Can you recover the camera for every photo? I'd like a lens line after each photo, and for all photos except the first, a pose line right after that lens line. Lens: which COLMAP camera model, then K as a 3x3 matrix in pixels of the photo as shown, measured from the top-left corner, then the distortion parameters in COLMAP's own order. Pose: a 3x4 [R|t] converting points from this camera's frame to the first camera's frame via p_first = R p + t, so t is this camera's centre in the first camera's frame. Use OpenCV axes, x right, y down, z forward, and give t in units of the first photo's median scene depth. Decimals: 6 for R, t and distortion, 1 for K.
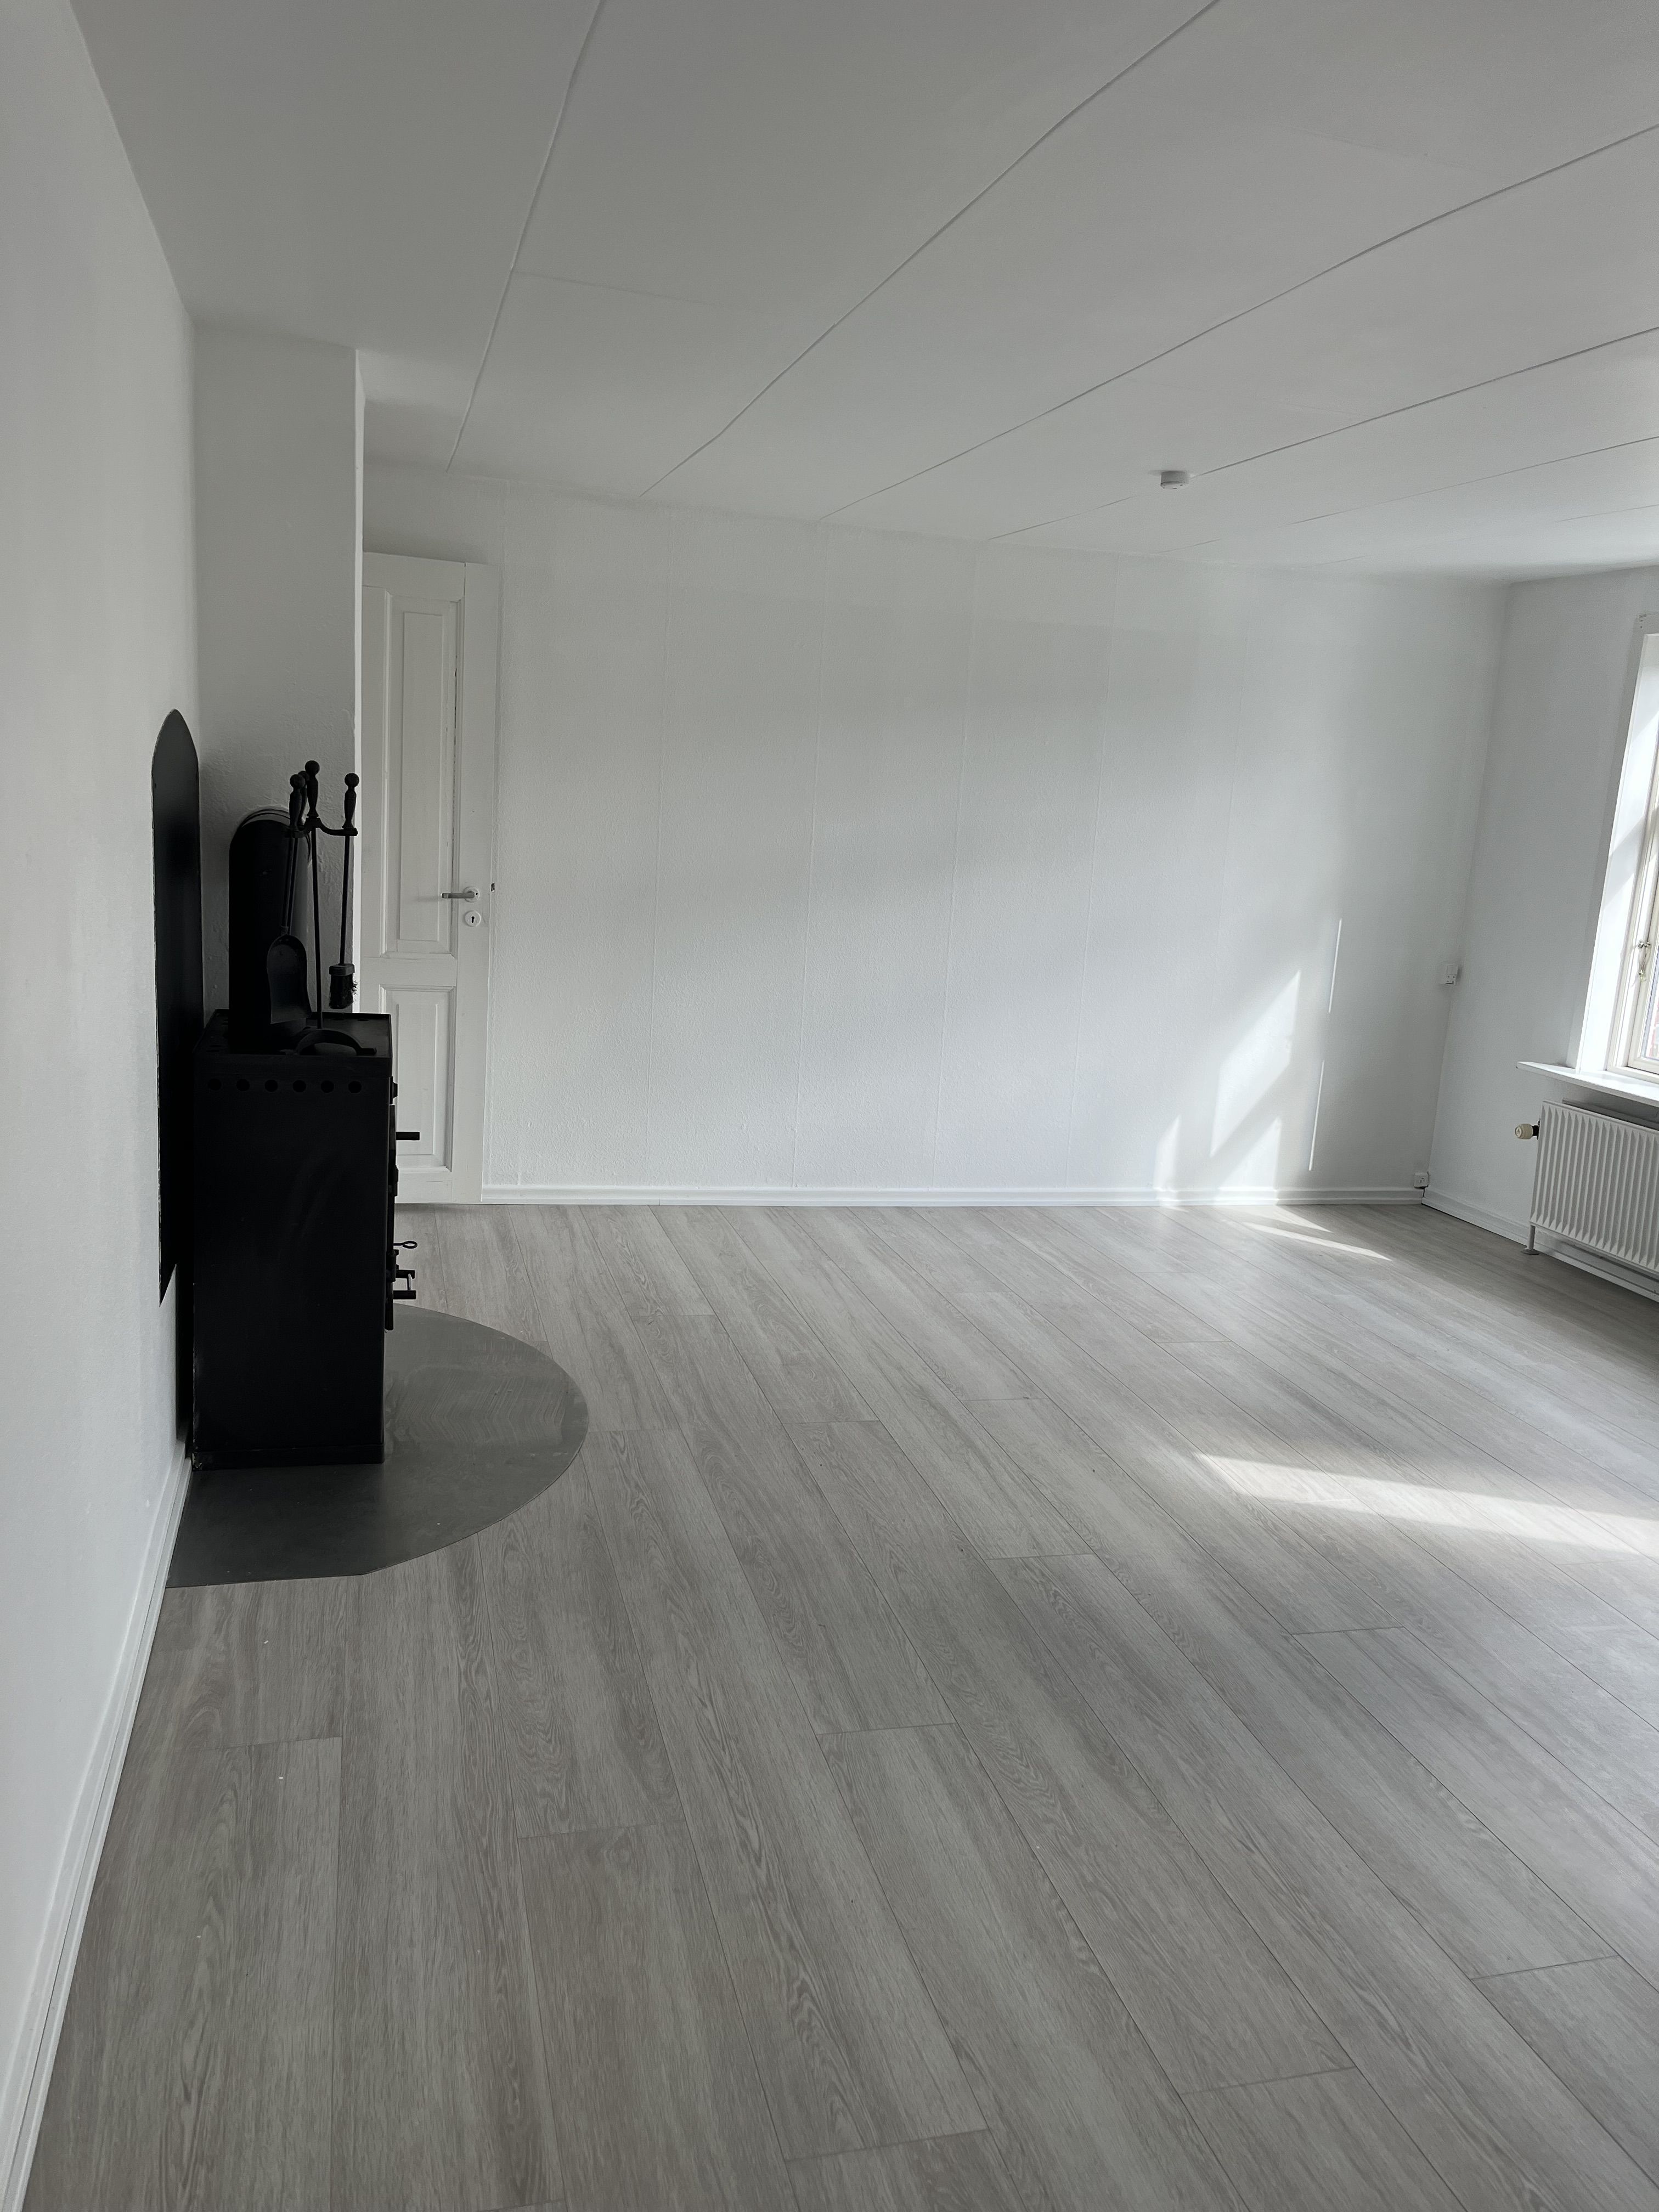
lens RADIAL K [[1677.7, 0, 845.3], [0, 1677.7, 1071.4], [0, 0, 1]] dist [0.058714, -0.085046]
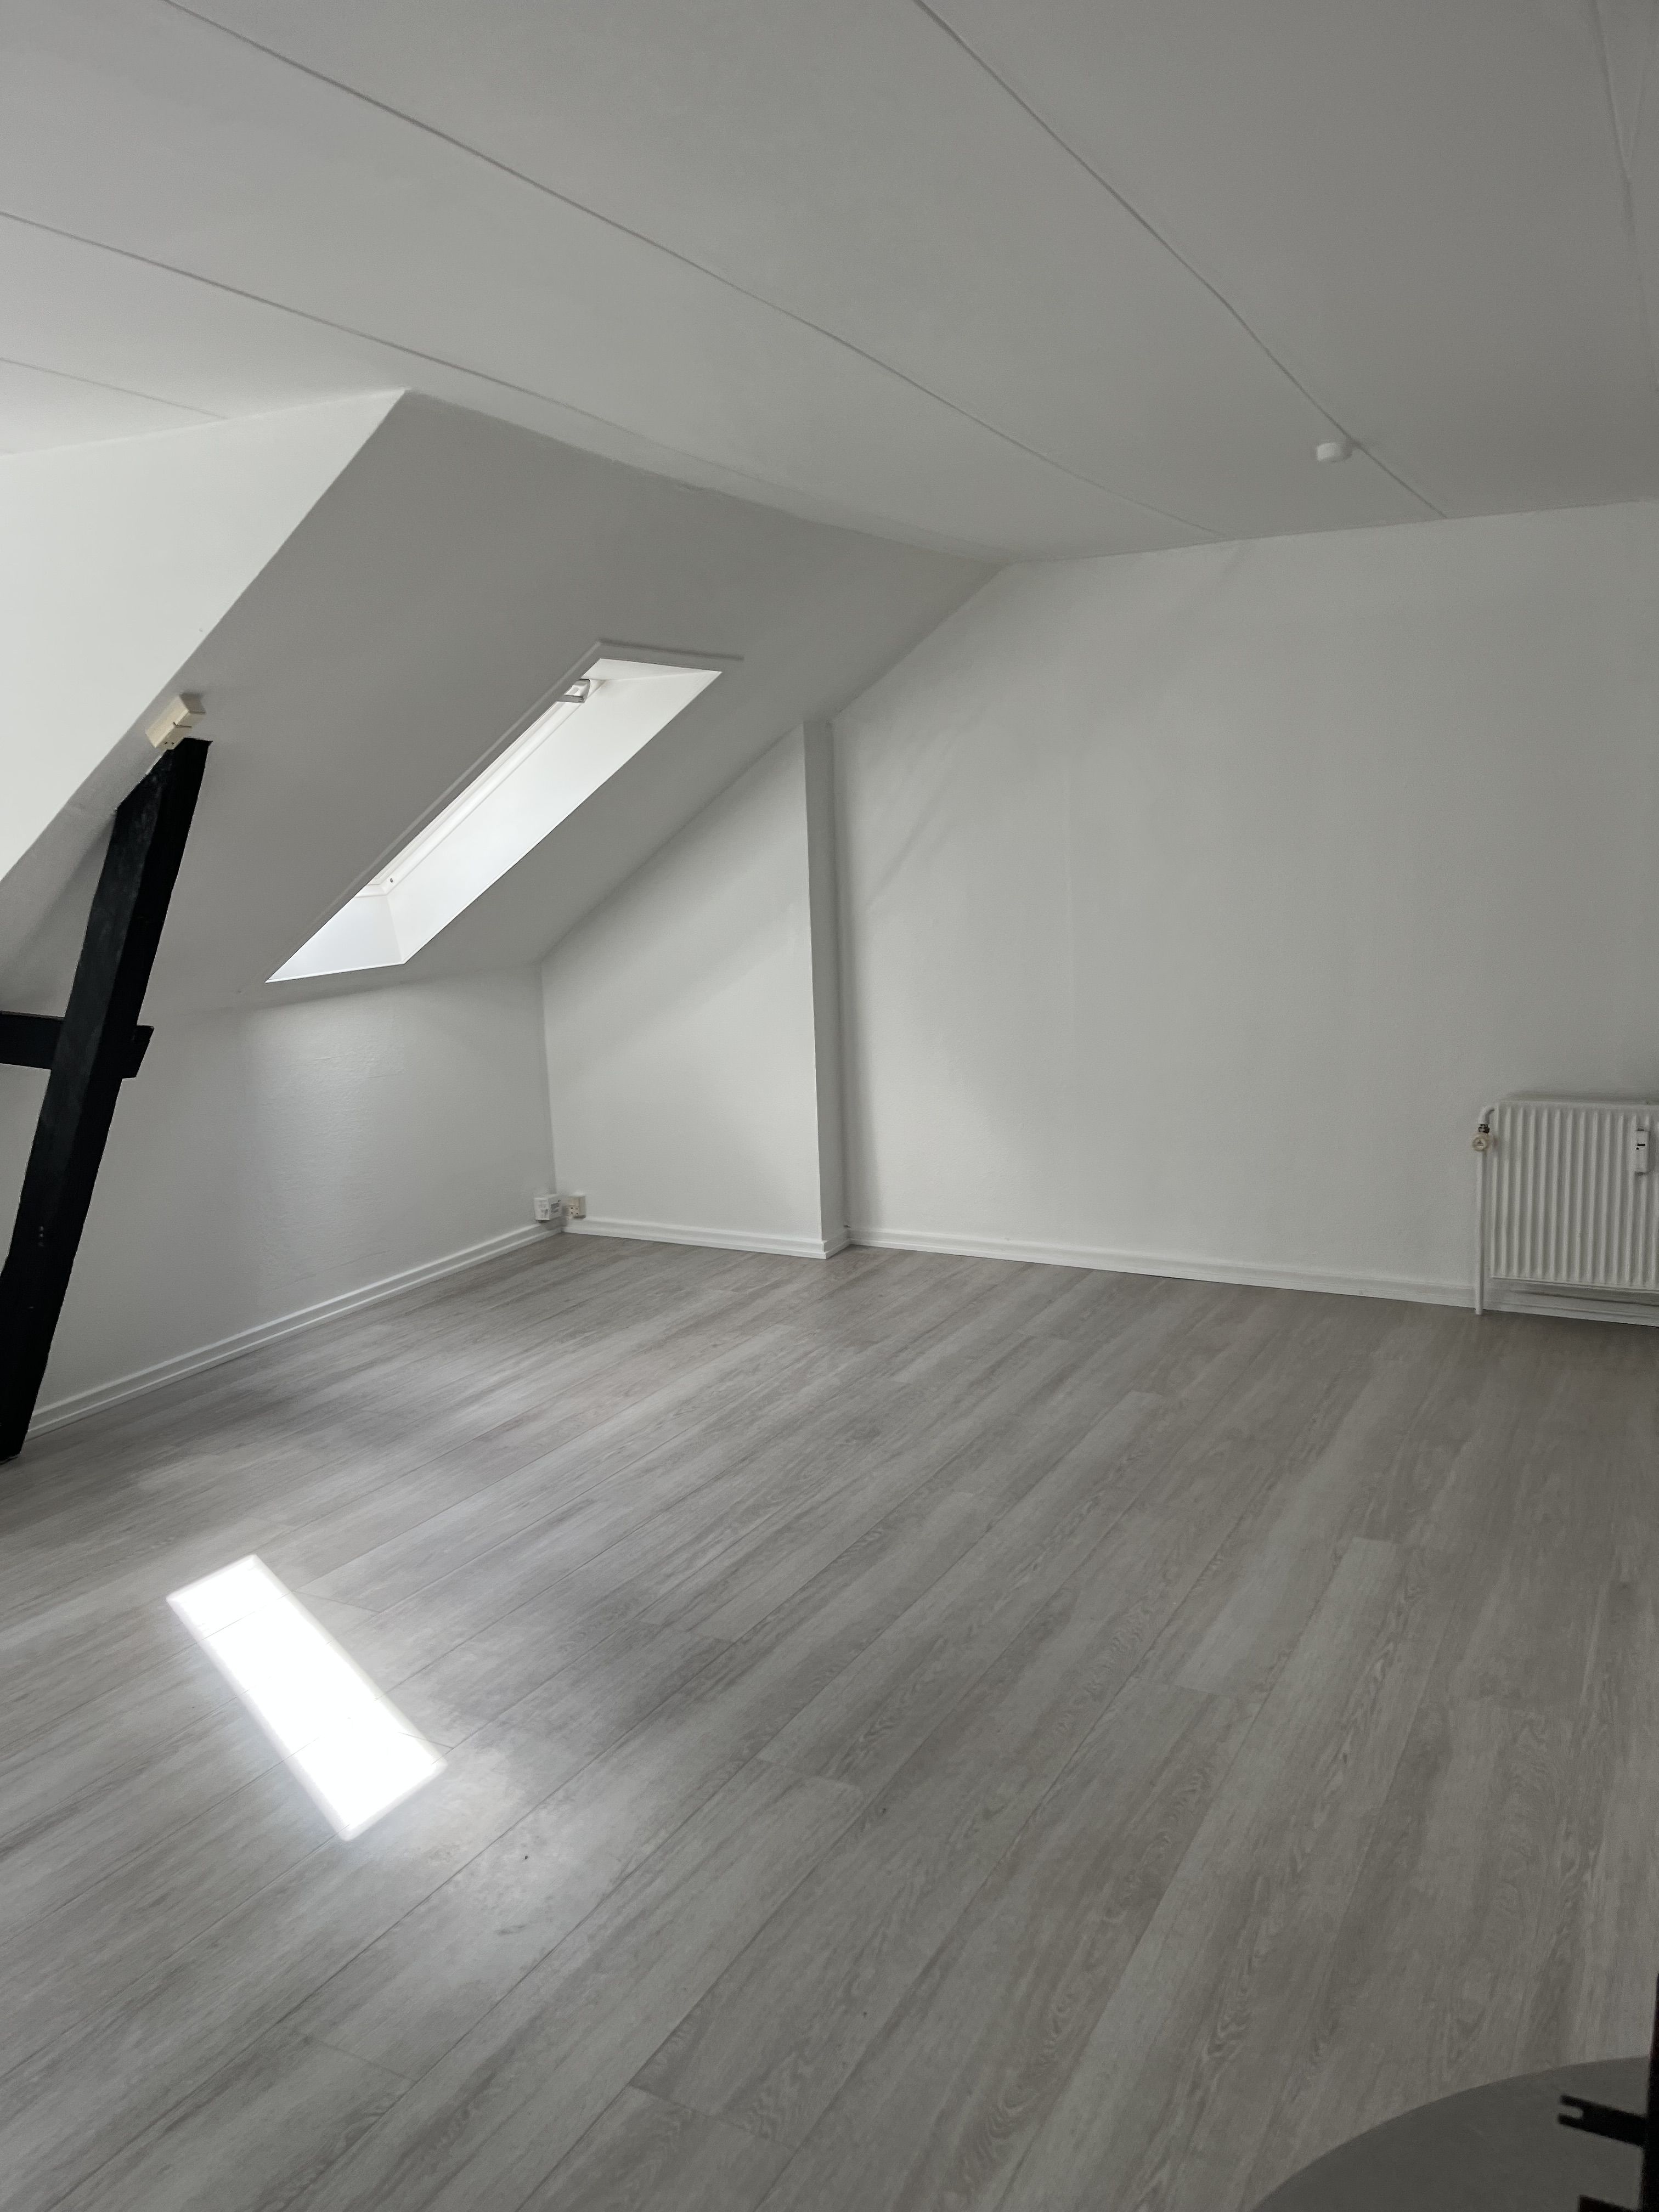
lens RADIAL K [[1677.7, 0, 809.1], [0, 1677.7, 1124.7], [0, 0, 1]] dist [0.058714, -0.085046]
pose [[-0.720138, -0.165360, 0.673837, -0.319024], [0.100912, 0.935896, 0.337515, -0.237573], [-0.686453, 0.311056, -0.657288, 1.194828]]
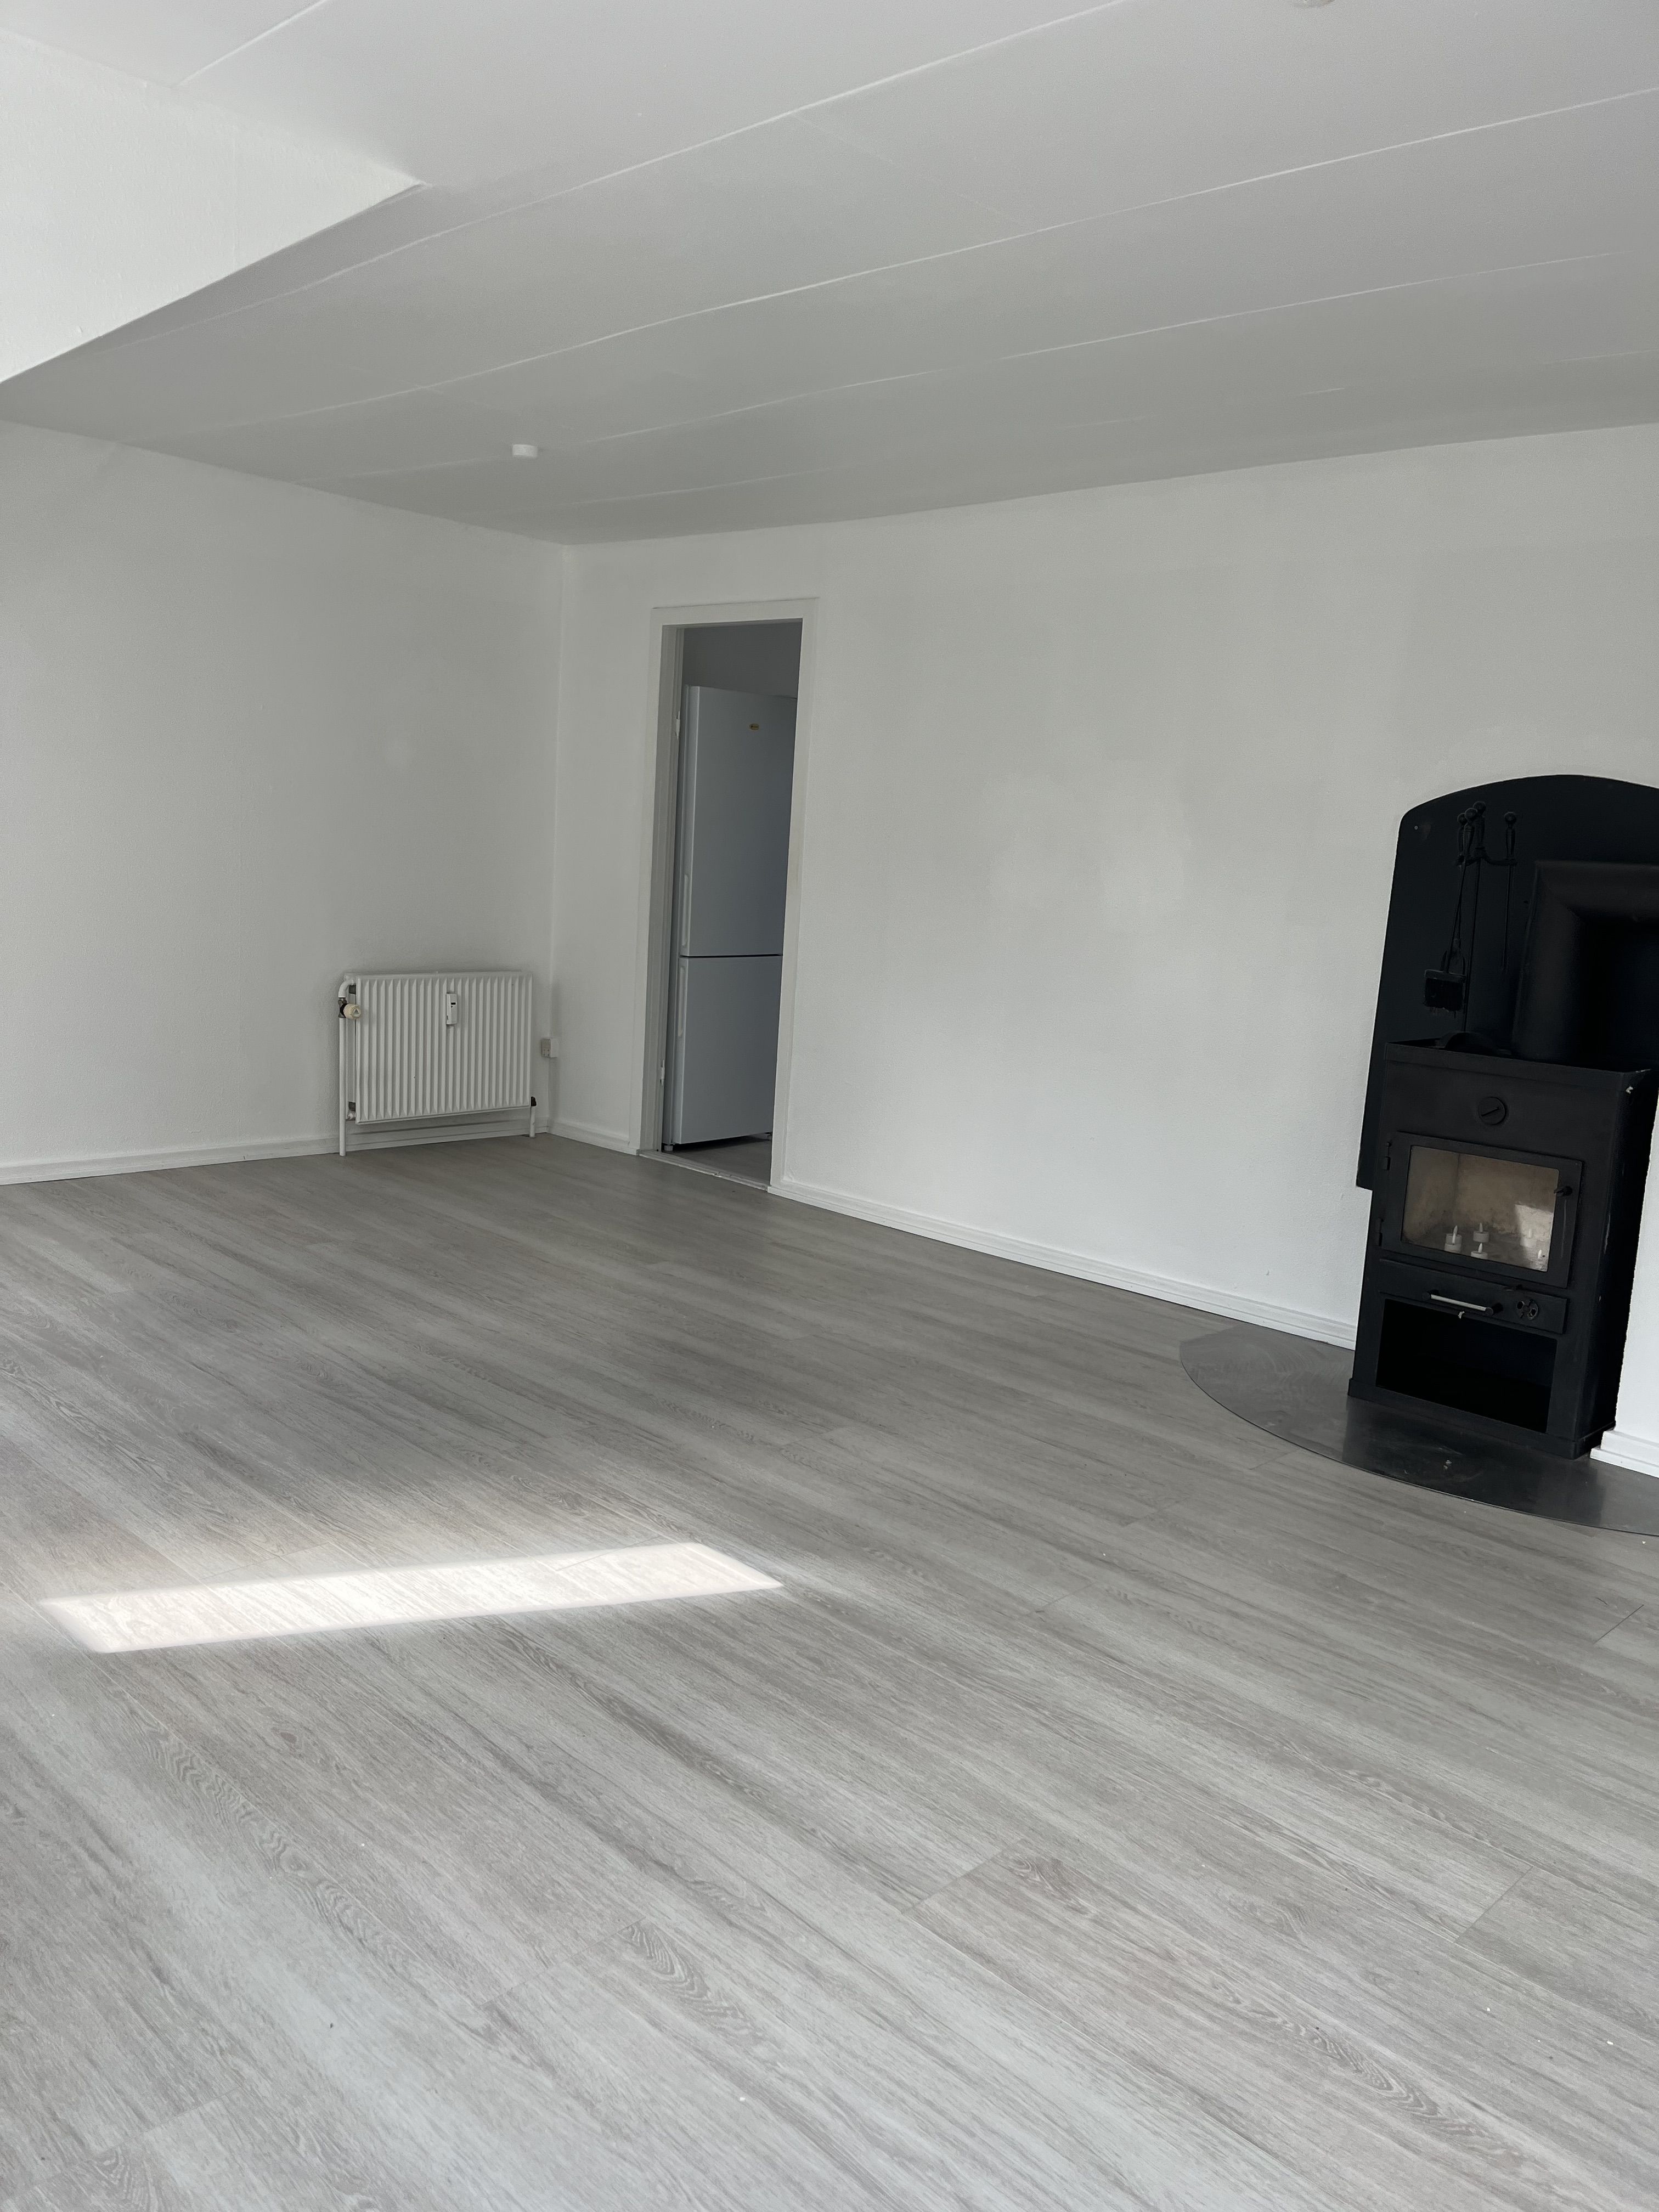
lens RADIAL K [[1677.7, 0, 835.6], [0, 1677.7, 1116.8], [0, 0, 1]] dist [0.058714, -0.085046]
pose [[-0.855701, -0.038535, -0.516034, 0.560258], [-0.206782, 0.939607, 0.272725, -0.170231], [0.474360, 0.340078, -0.811991, 1.505797]]
